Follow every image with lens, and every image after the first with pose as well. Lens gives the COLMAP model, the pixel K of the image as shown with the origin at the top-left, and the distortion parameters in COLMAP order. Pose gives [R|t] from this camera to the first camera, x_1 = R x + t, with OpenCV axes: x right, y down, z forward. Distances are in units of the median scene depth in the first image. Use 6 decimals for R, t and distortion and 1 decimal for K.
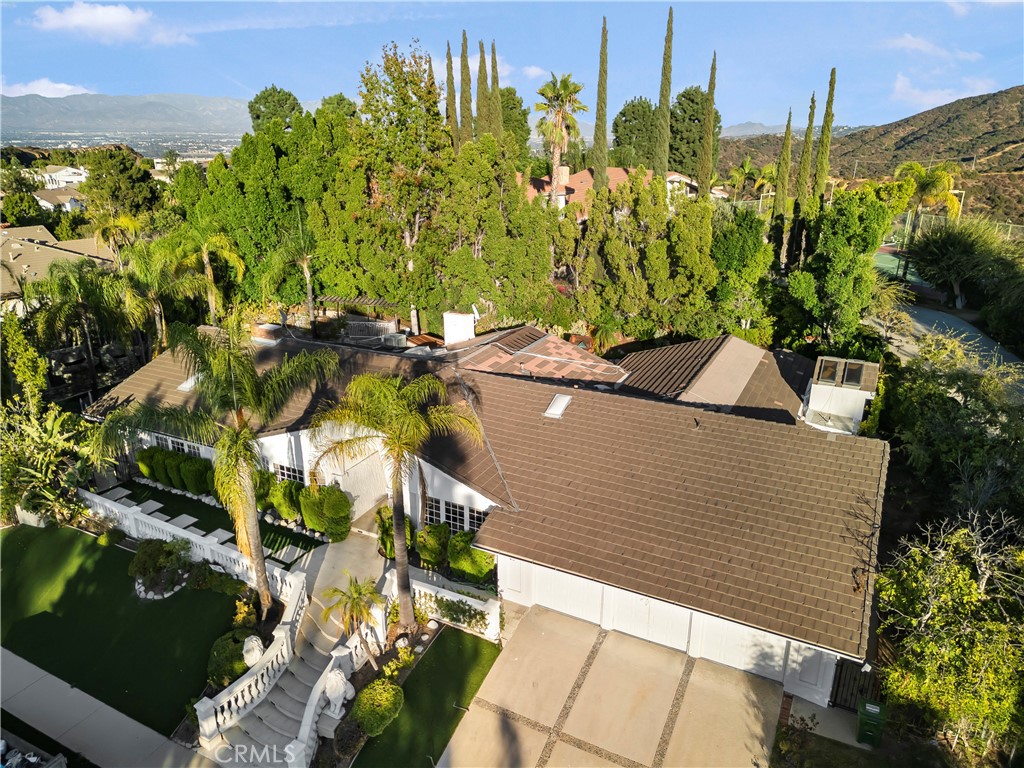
lens RADIAL K [[730.3, 0, 512.0], [0, 730.3, 384.0], [0, 0, 1]] dist [0.069427, -0.055014]
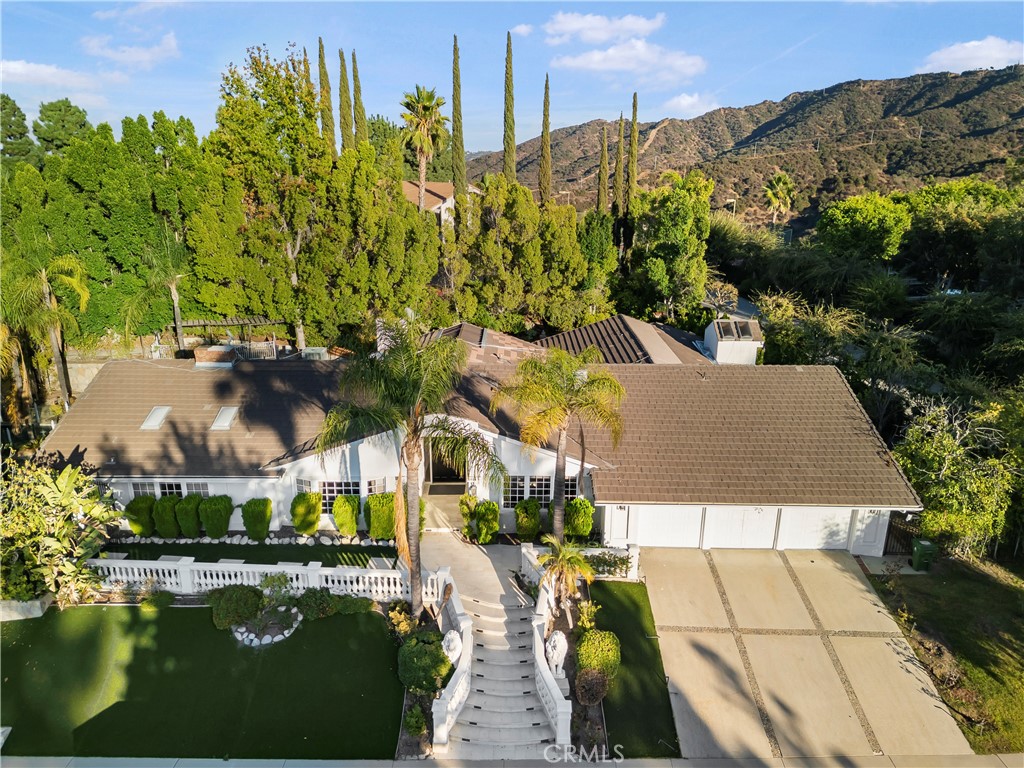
lens RADIAL K [[737.2, 0, 512.5], [0, 737.2, 379.8], [0, 0, 1]] dist [0.078229, -0.069284]
pose [[0.892122, -0.130677, 0.432483, -0.472055], [0.146228, 0.989247, -0.002730, 0.017031], [-0.427476, 0.065677, 0.901638, 0.033517]]
